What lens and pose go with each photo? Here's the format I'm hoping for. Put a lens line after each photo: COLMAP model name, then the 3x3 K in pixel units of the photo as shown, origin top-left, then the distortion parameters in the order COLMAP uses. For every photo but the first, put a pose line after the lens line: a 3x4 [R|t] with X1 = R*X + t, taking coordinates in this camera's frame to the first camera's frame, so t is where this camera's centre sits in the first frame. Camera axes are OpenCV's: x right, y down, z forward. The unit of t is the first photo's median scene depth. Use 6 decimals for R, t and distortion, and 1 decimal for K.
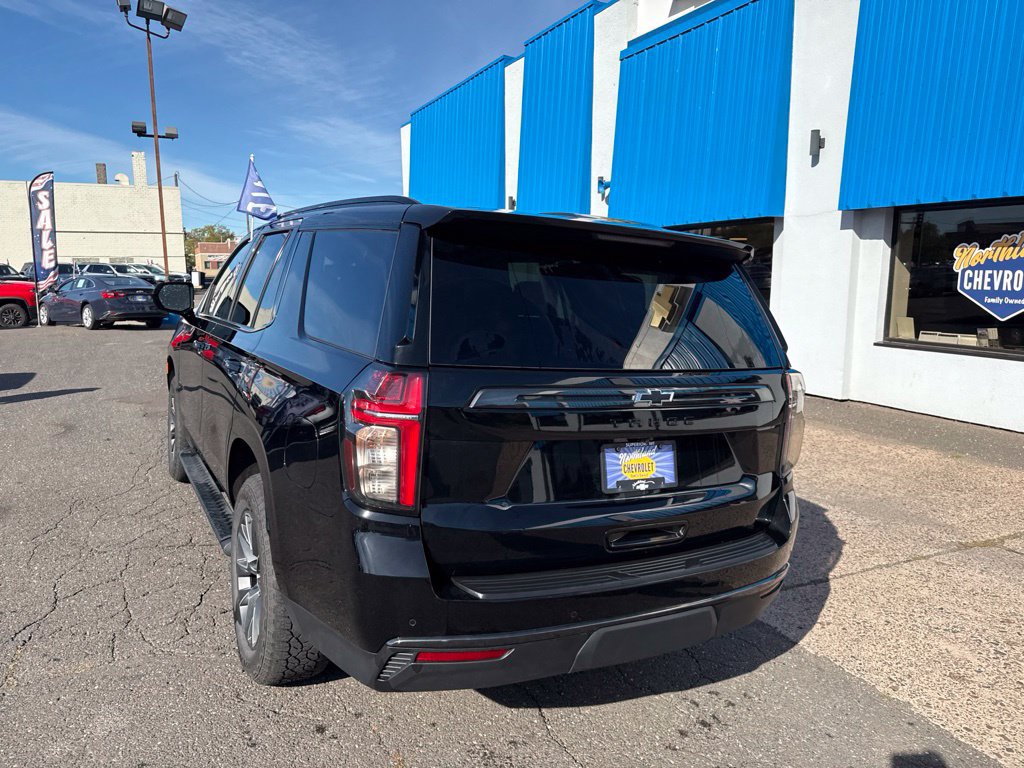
lens RADIAL K [[717.5, 0, 515.7], [0, 717.5, 390.0], [0, 0, 1]] dist [0.035303, -0.042320]
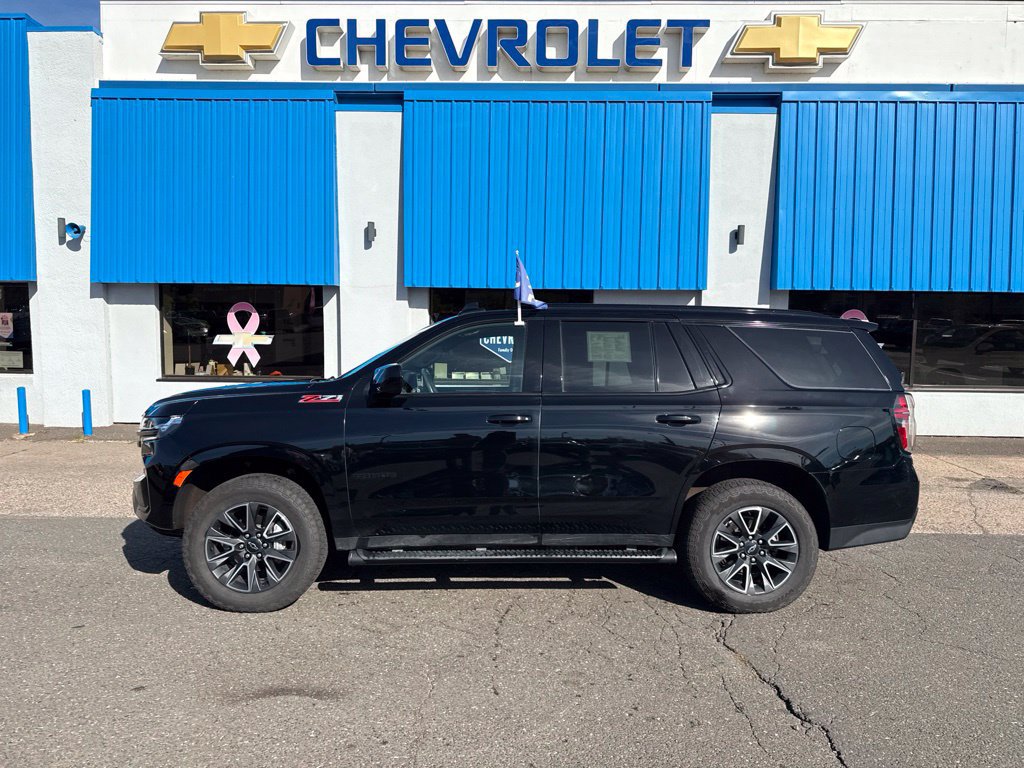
lens RADIAL K [[717.5, 0, 507.0], [0, 717.5, 384.3], [0, 0, 1]] dist [0.035303, -0.042320]
pose [[0.464658, -0.074151, 0.882380, -0.723024], [0.135703, 0.990679, 0.011792, -0.066854], [-0.875030, 0.114262, 0.470389, 0.260245]]
